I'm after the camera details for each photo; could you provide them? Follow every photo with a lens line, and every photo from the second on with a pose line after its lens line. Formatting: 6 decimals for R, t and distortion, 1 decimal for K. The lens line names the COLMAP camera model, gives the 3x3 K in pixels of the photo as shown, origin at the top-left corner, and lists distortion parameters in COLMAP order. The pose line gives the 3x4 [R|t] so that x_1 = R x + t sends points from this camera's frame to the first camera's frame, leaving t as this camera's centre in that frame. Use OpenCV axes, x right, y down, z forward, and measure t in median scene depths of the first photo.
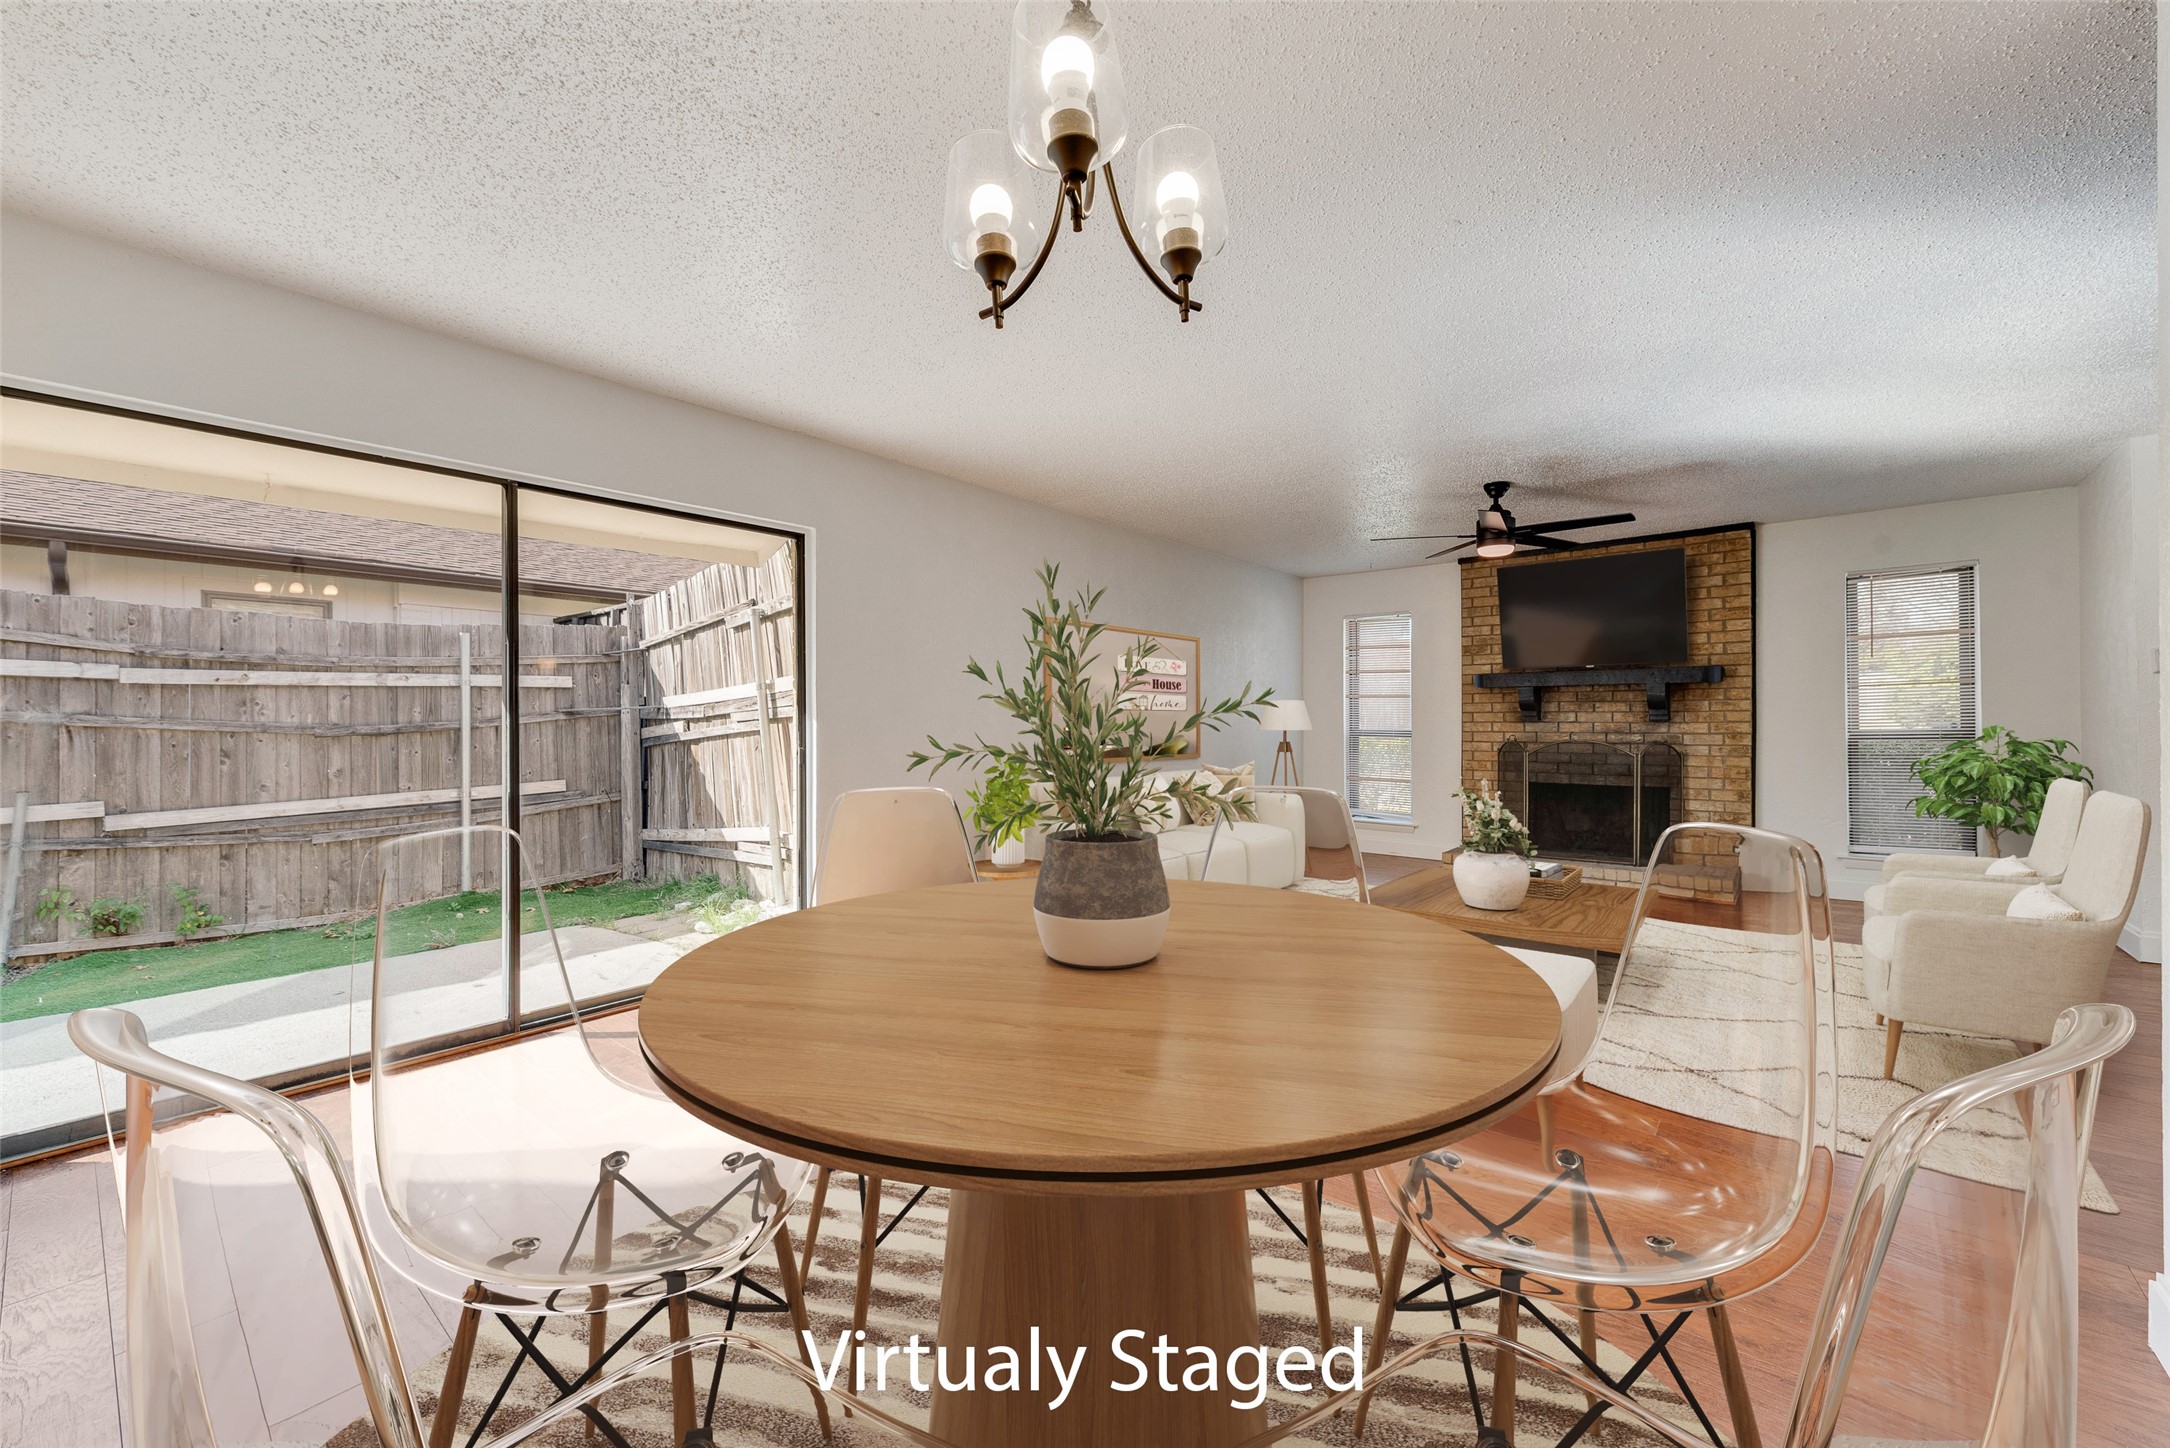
lens RADIAL K [[838.9, 0, 1085.0], [0, 838.9, 724.0], [0, 0, 1]] dist [-0.000120, -0.000001]
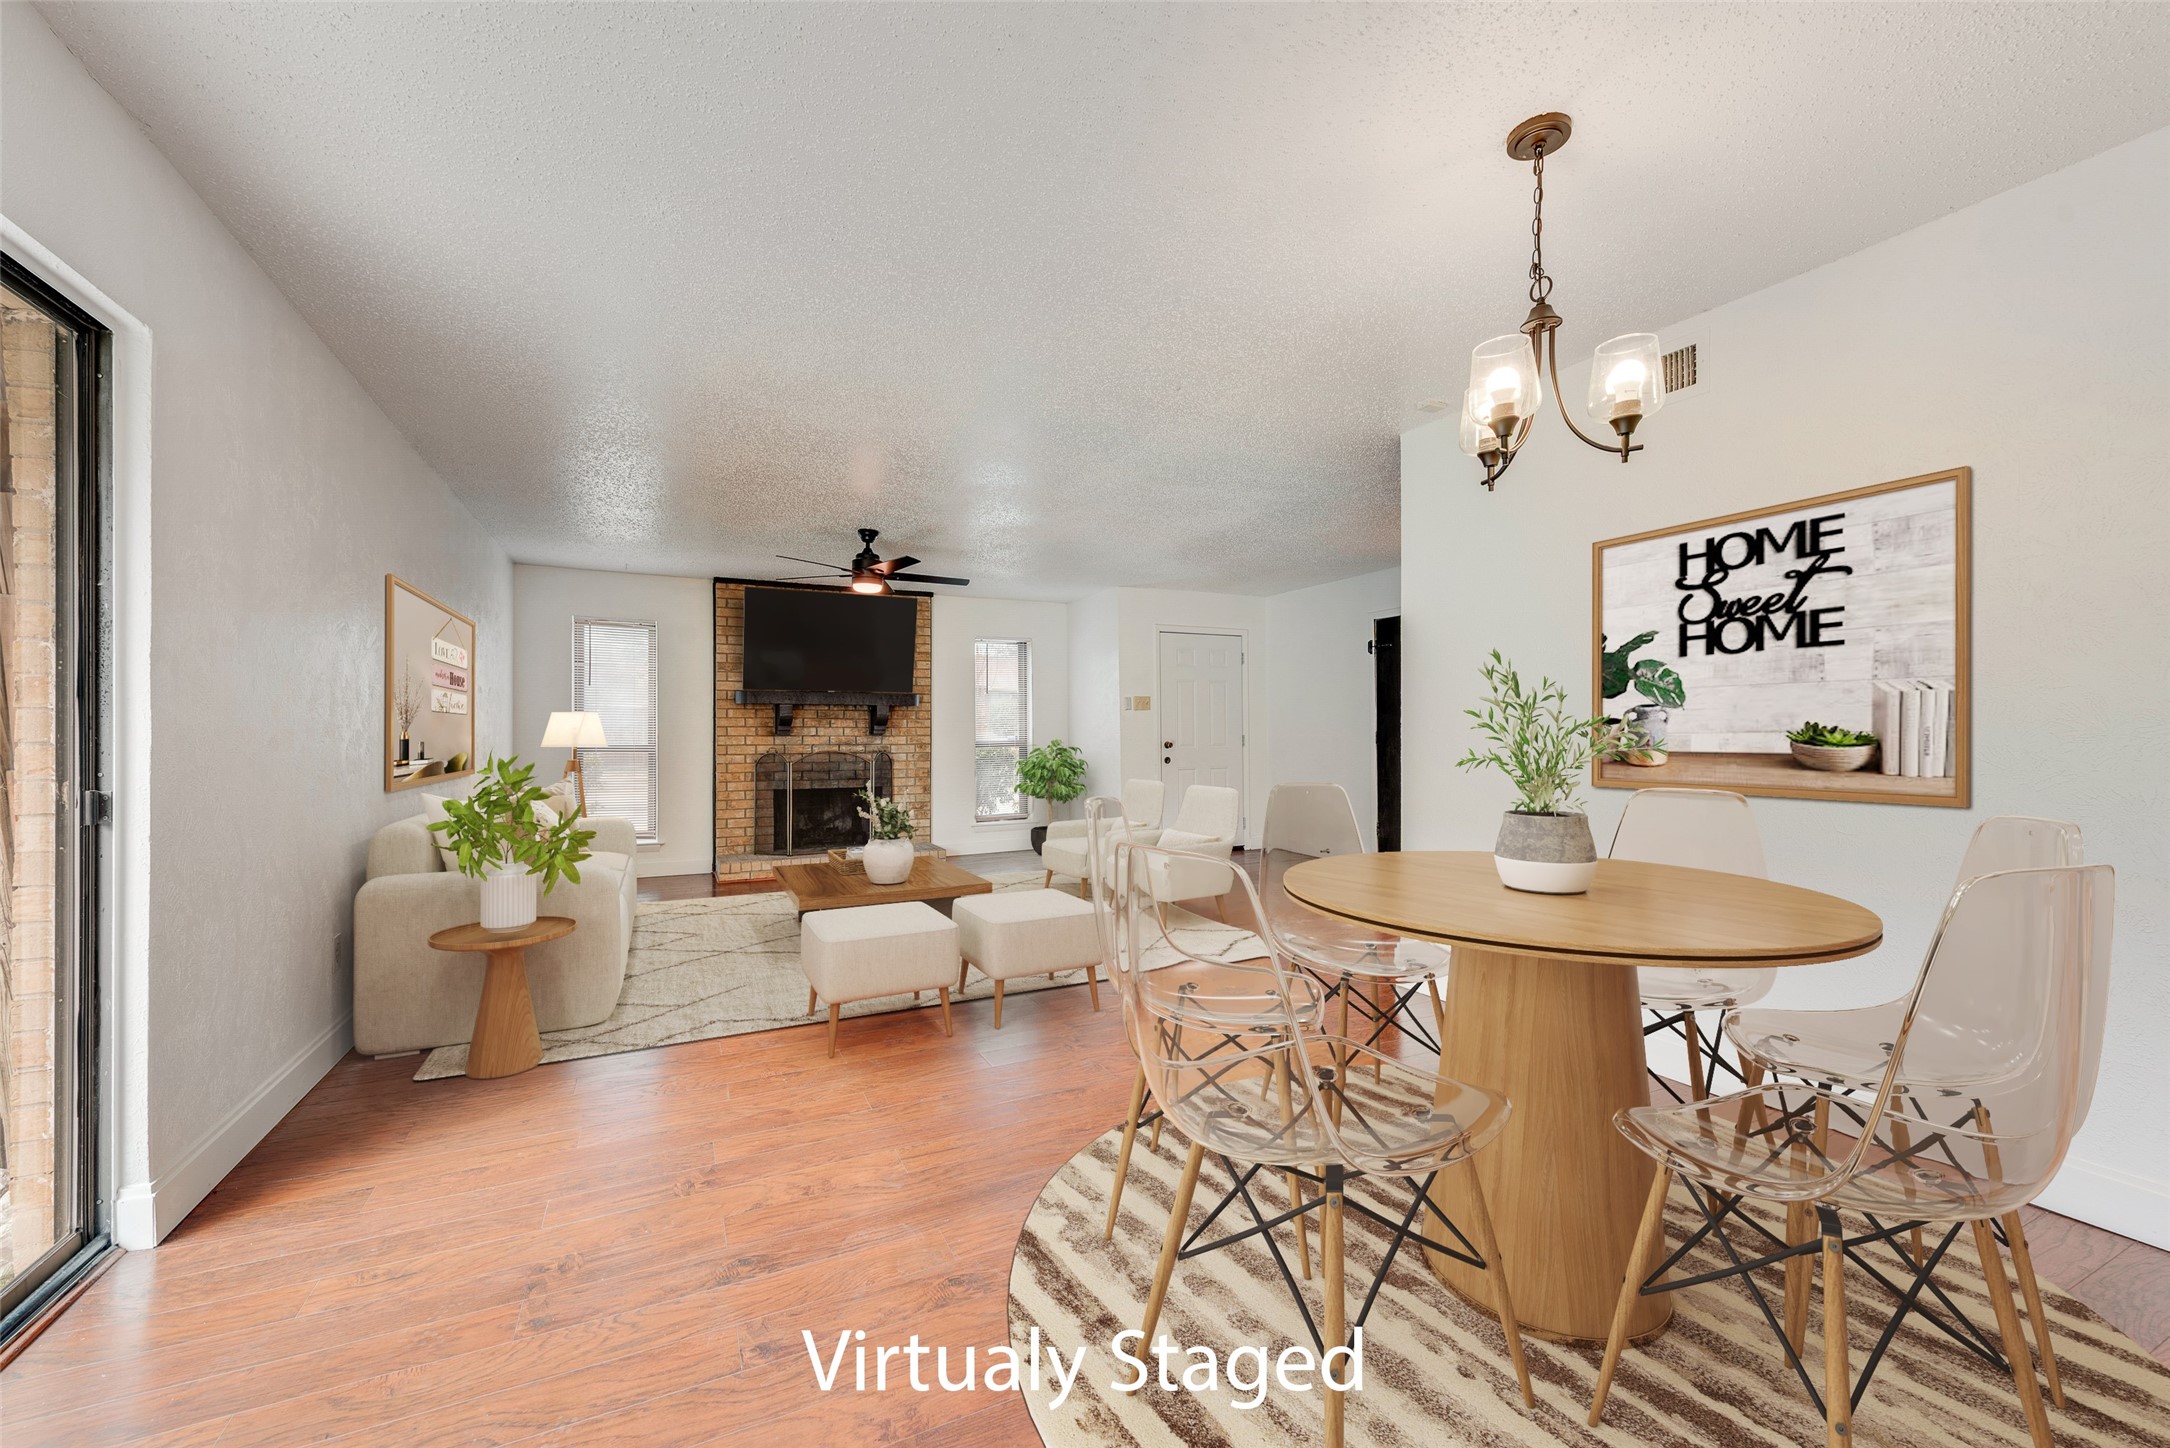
lens RADIAL K [[854.3, 0, 1085.0], [0, 854.3, 724.0], [0, 0, 1]] dist [0.000117, 0.000020]
pose [[0.387593, 0.017475, 0.921665, -0.377719], [0.007970, 0.999719, -0.022307, 0.011140], [-0.921796, 0.015992, 0.387345, 0.195707]]
